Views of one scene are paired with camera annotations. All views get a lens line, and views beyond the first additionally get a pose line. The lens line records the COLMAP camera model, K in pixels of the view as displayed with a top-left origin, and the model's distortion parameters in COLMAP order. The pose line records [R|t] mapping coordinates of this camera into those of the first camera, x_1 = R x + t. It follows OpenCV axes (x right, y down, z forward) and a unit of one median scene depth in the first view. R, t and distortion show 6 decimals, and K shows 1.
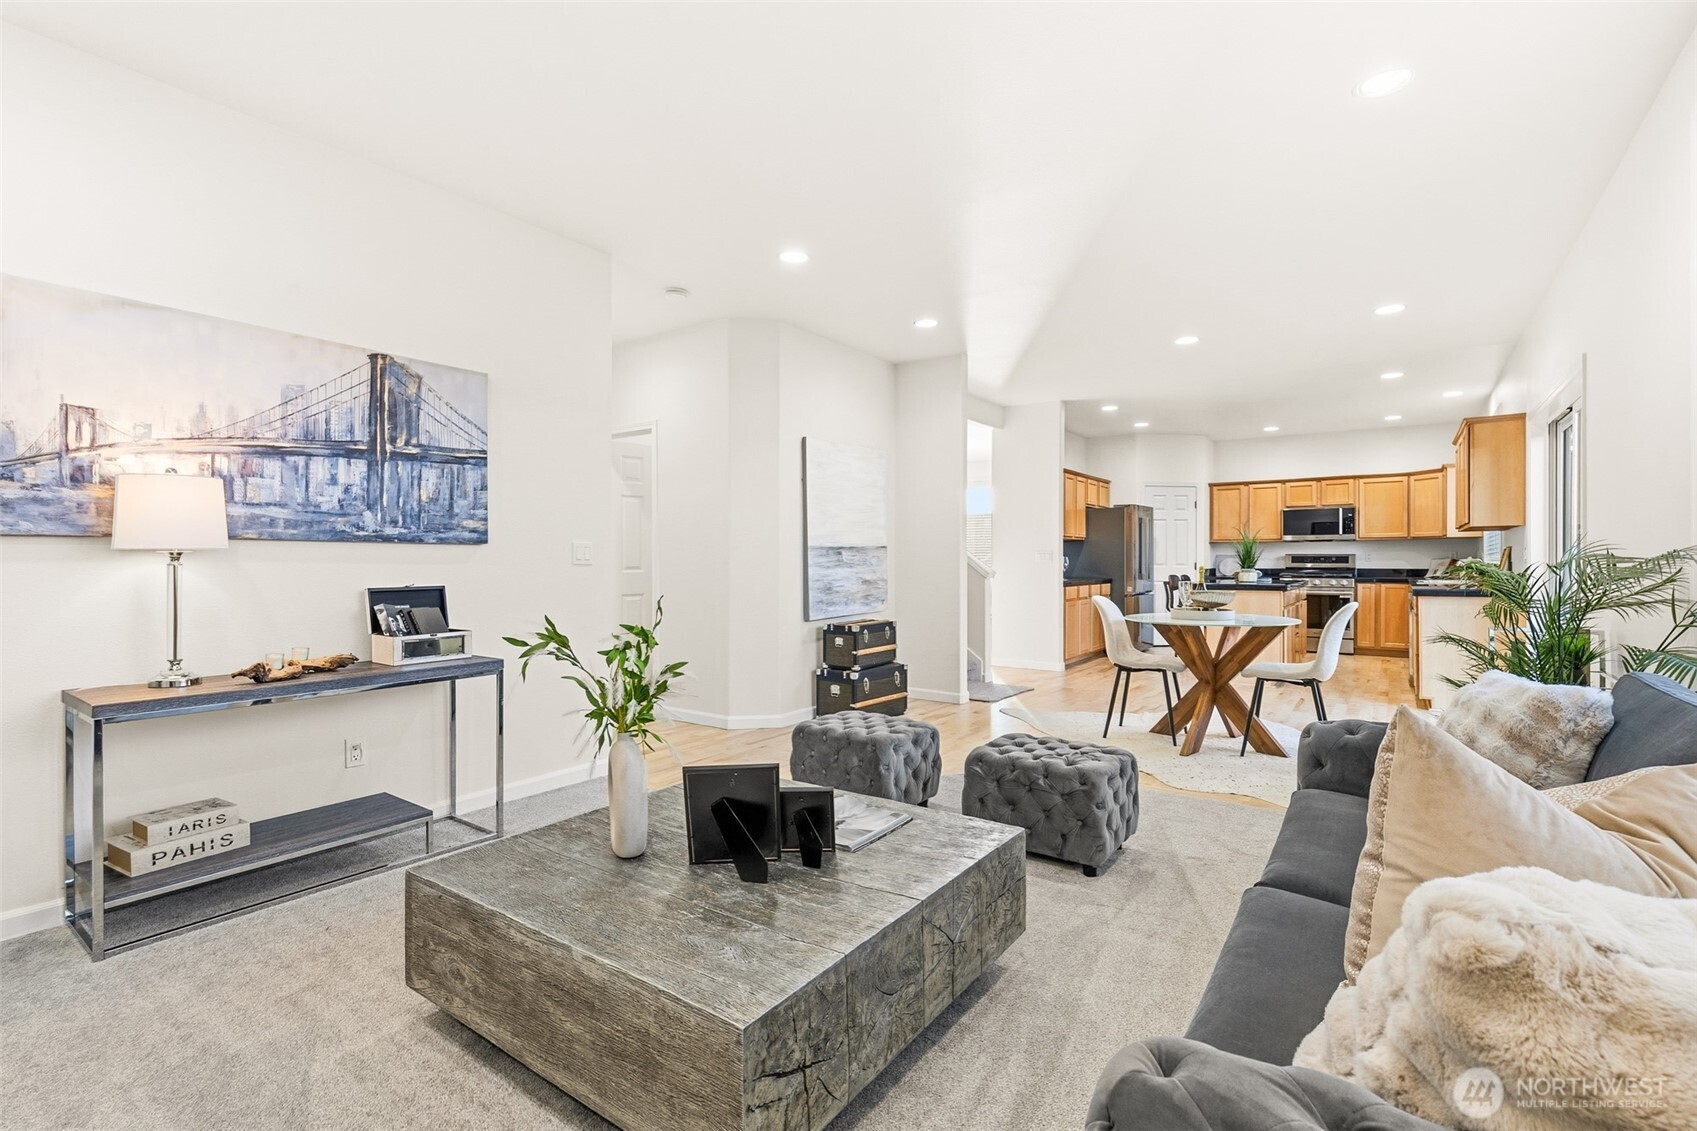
lens RADIAL K [[766.3, 0, 849.0], [0, 766.3, 562.9], [0, 0, 1]] dist [-0.000649, -0.000019]
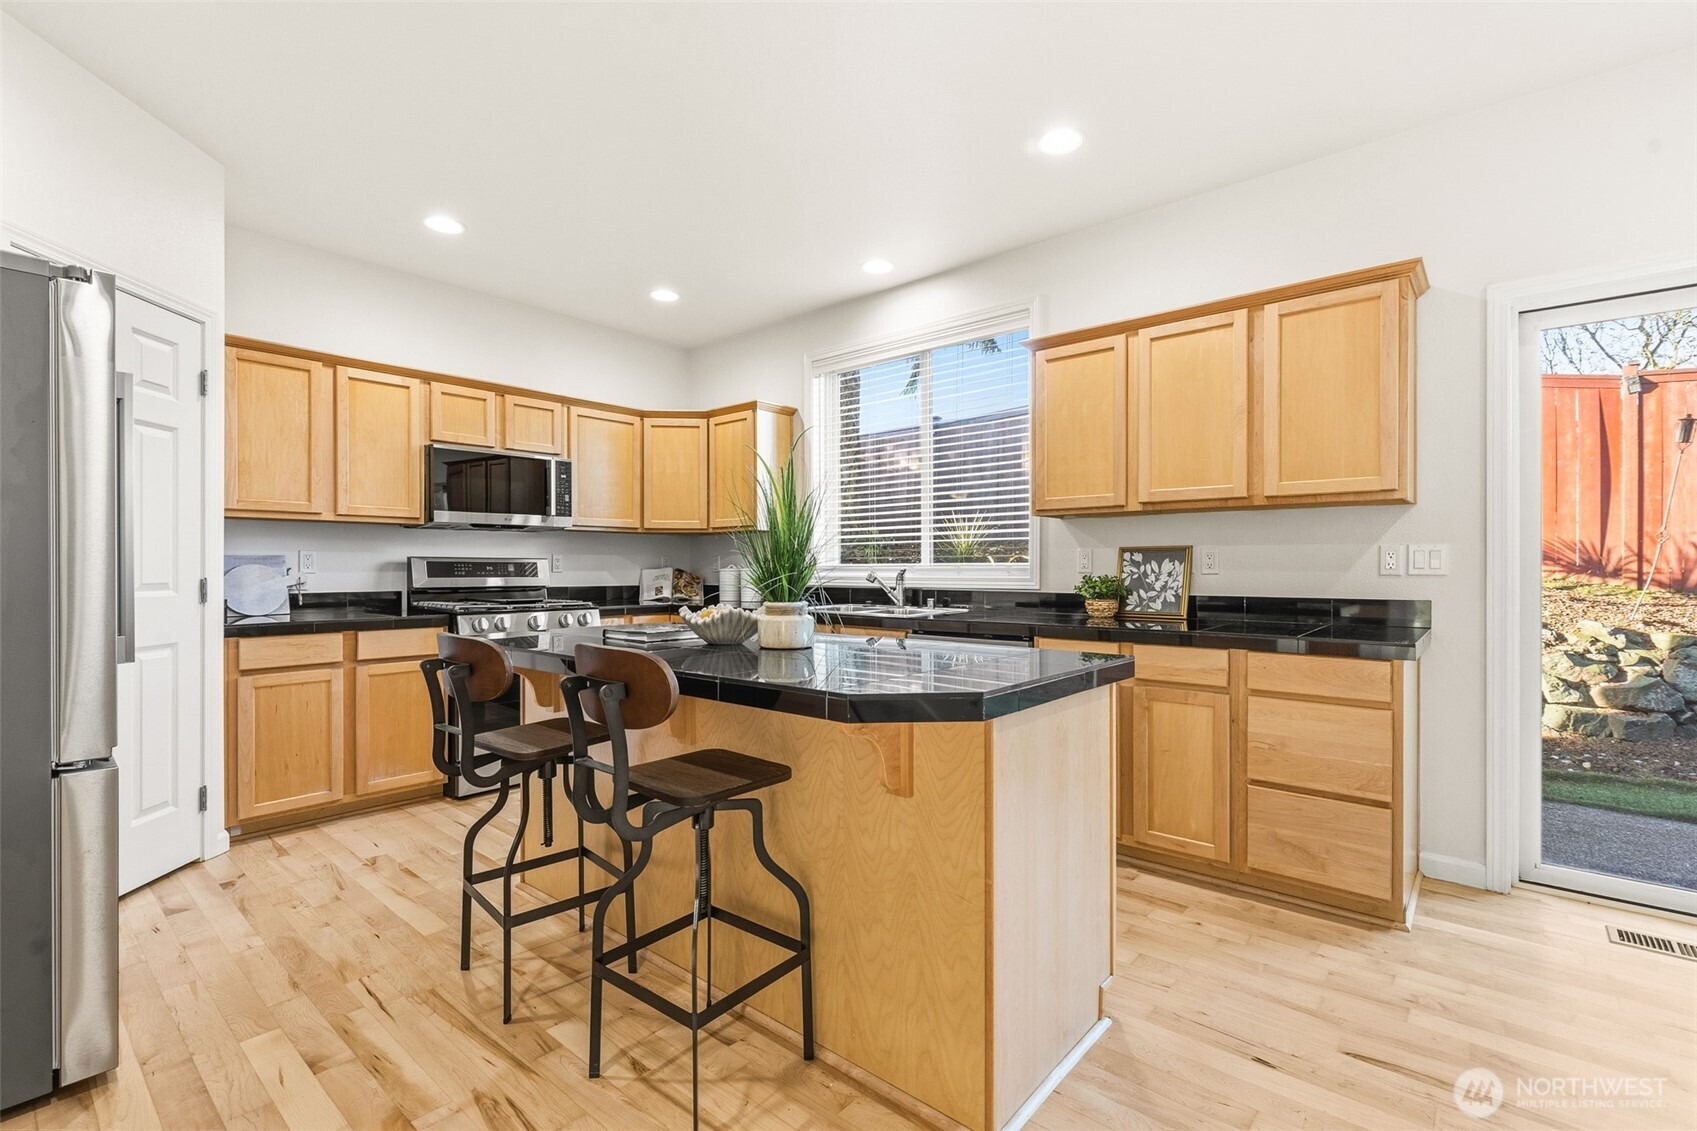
lens RADIAL K [[766.3, 0, 848.0], [0, 766.3, 568.7], [0, 0, 1]] dist [-0.000649, -0.000019]
pose [[0.085119, 0.001001, 0.996370, 0.186375], [0.003165, 0.999994, -0.001275, -0.003713], [-0.996366, 0.003262, 0.085116, 0.757874]]
